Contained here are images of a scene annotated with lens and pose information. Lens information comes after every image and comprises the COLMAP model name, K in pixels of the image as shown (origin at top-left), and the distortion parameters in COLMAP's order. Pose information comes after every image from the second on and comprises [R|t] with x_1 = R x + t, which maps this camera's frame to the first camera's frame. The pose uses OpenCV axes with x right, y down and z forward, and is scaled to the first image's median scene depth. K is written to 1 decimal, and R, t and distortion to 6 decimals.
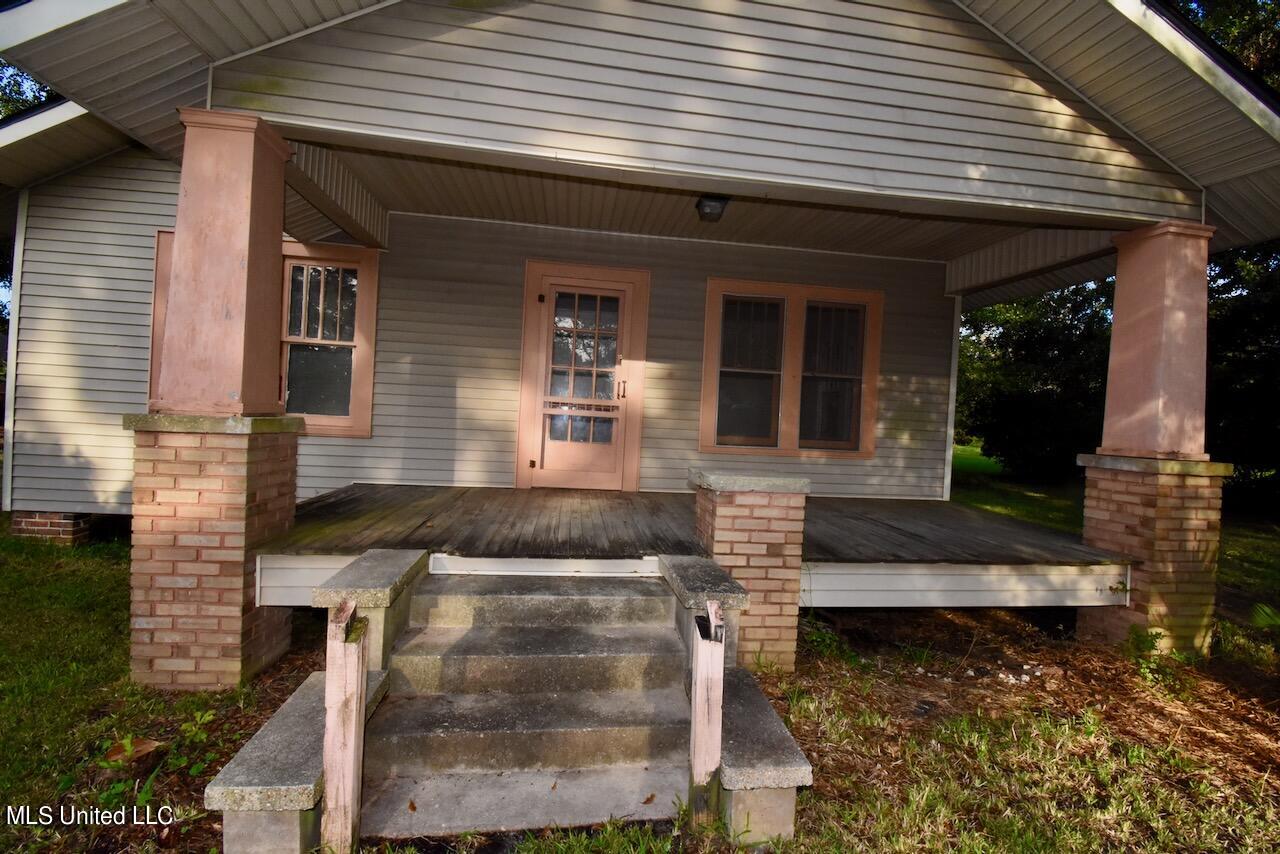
lens RADIAL K [[570.3, 0, 640.2], [0, 570.3, 427.8], [0, 0, 1]] dist [-0.004255, -0.001956]
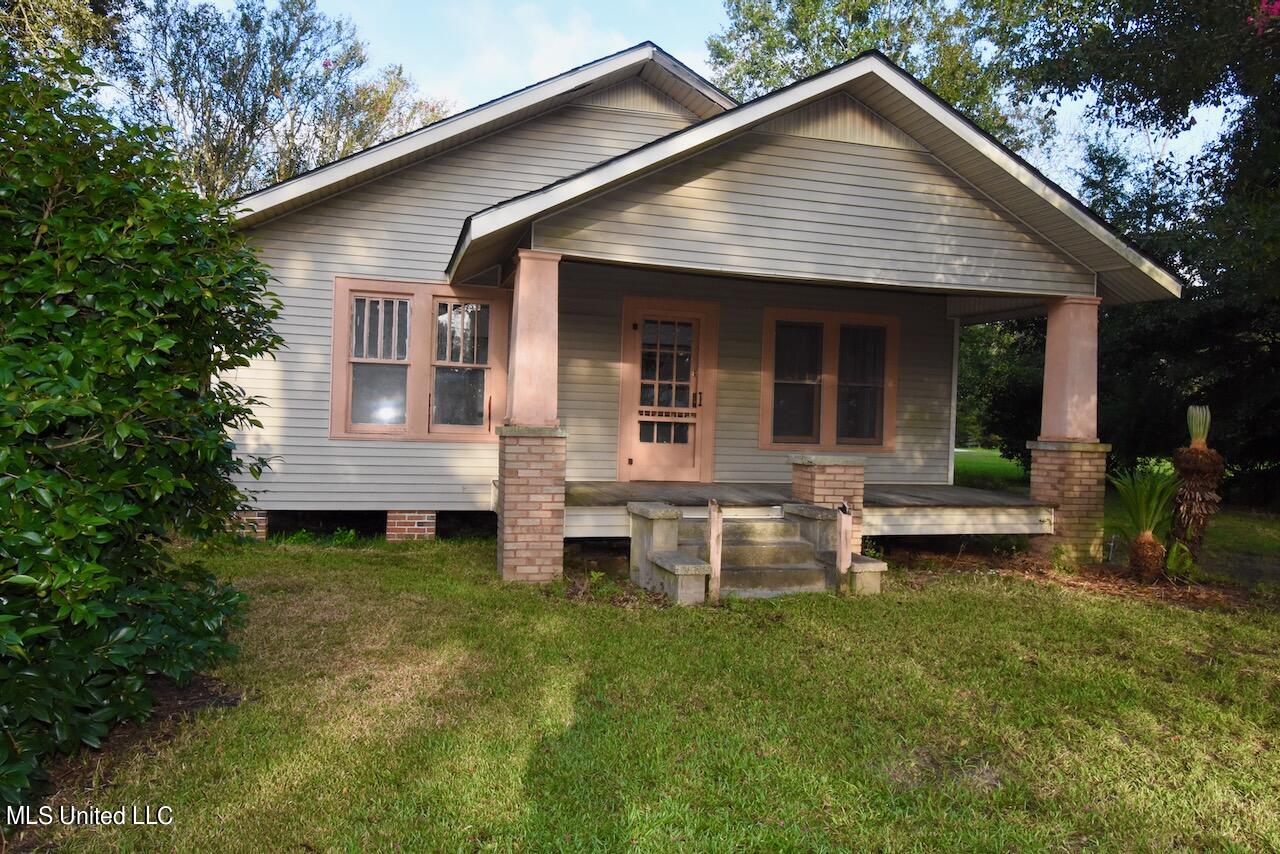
lens RADIAL K [[905.3, 0, 638.0], [0, 905.3, 439.4], [0, 0, 1]] dist [0.000275, 0.001551]
pose [[0.990134, -0.021552, 0.138453, -0.653257], [0.020681, 0.999756, 0.007728, 0.001350], [-0.138586, -0.004788, 0.990339, -1.373727]]
